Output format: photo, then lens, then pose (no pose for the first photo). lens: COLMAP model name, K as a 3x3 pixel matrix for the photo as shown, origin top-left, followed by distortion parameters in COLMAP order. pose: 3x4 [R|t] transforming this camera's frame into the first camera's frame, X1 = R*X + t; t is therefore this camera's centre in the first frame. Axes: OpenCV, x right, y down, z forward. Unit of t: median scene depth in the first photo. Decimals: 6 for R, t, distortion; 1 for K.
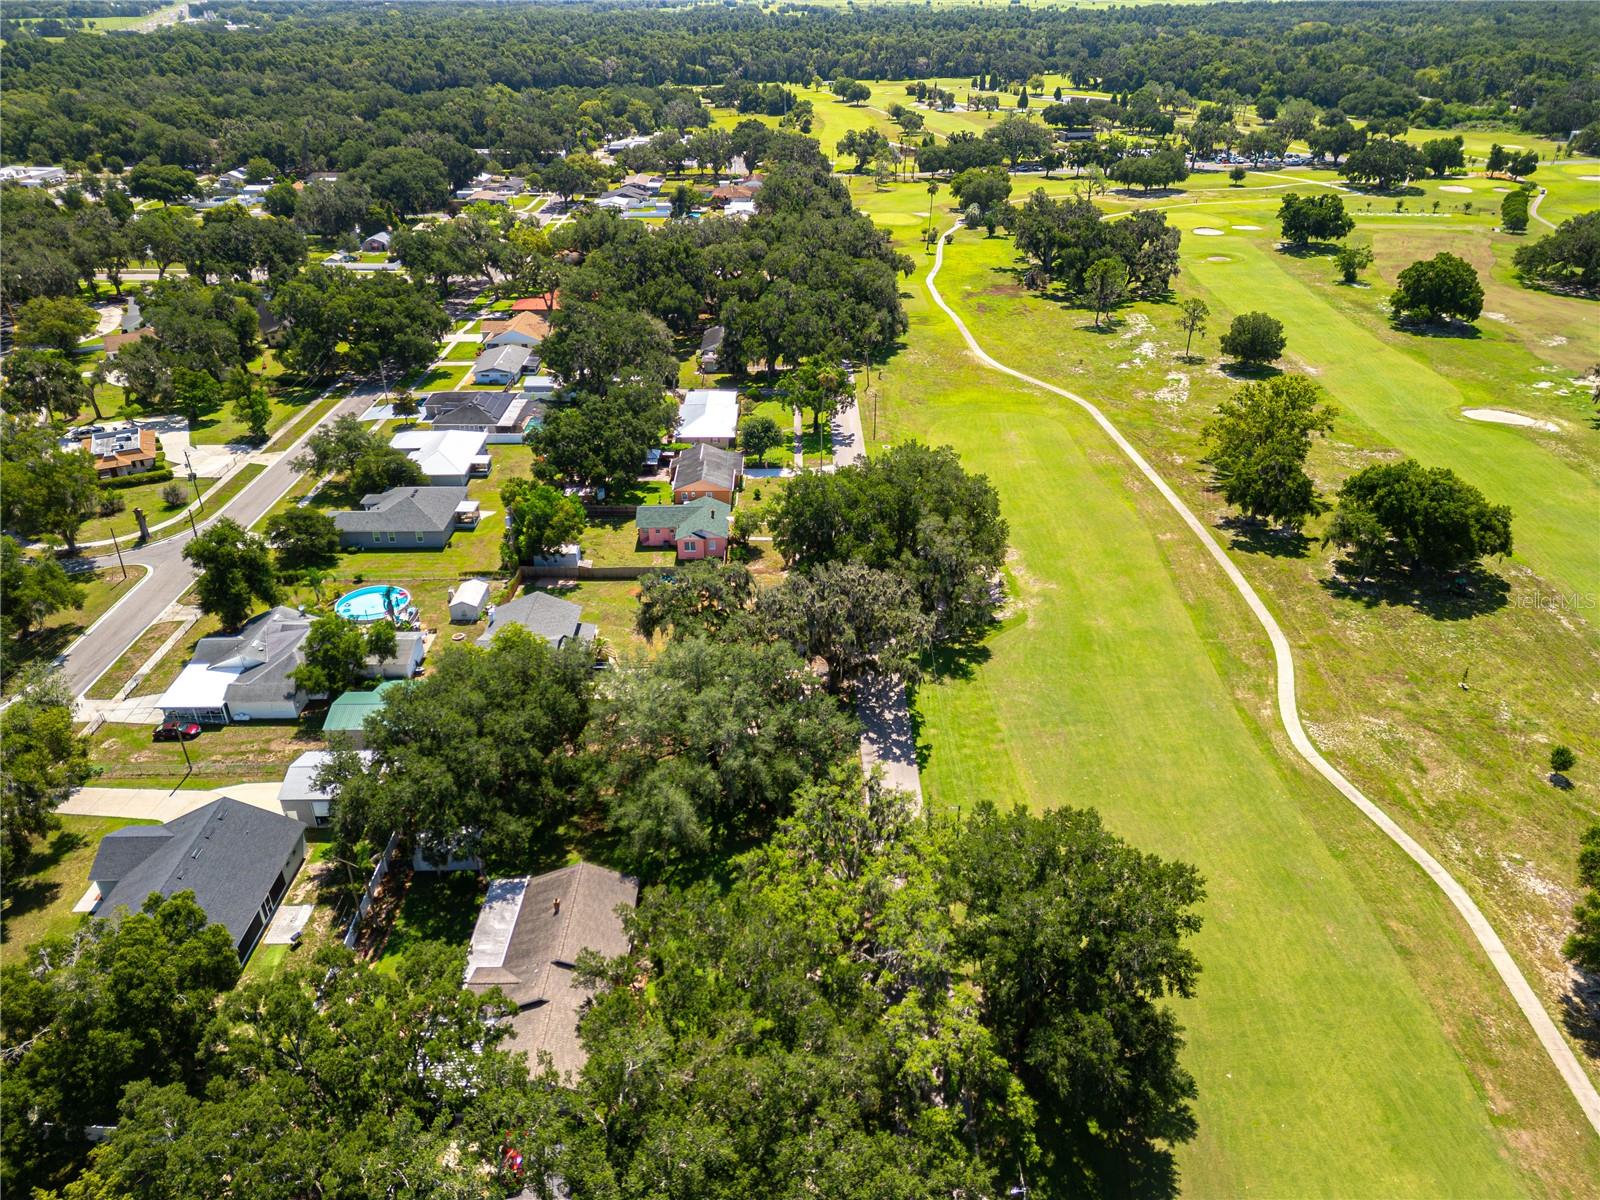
lens RADIAL K [[1111.1, 0, 800.0], [0, 1111.1, 600.0], [0, 0, 1]] dist [0.095819, -0.090758]
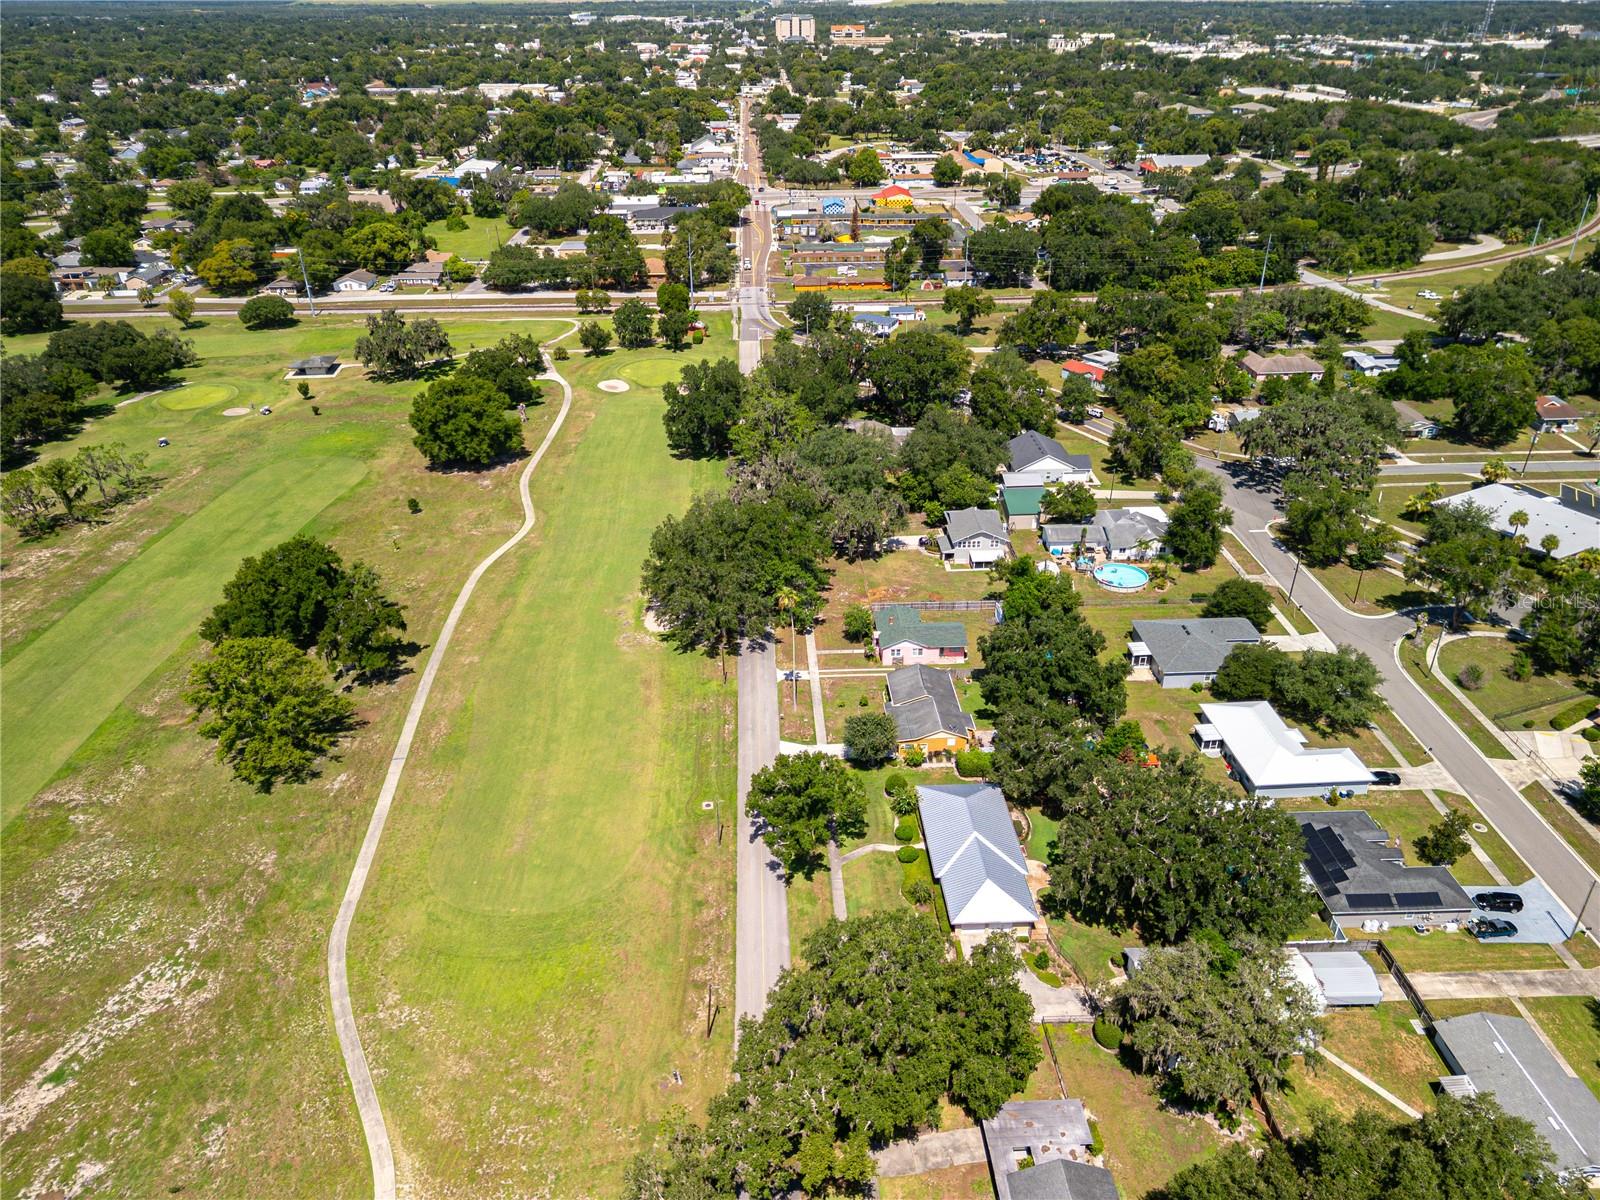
lens RADIAL K [[1111.1, 0, 800.0], [0, 1111.1, 600.0], [0, 0, 1]] dist [0.095819, -0.090758]
pose [[-0.999284, 0.025978, -0.027503, 0.038345], [-0.009619, 0.528616, 0.848806, -0.932167], [0.036589, 0.848463, -0.527988, 1.429103]]
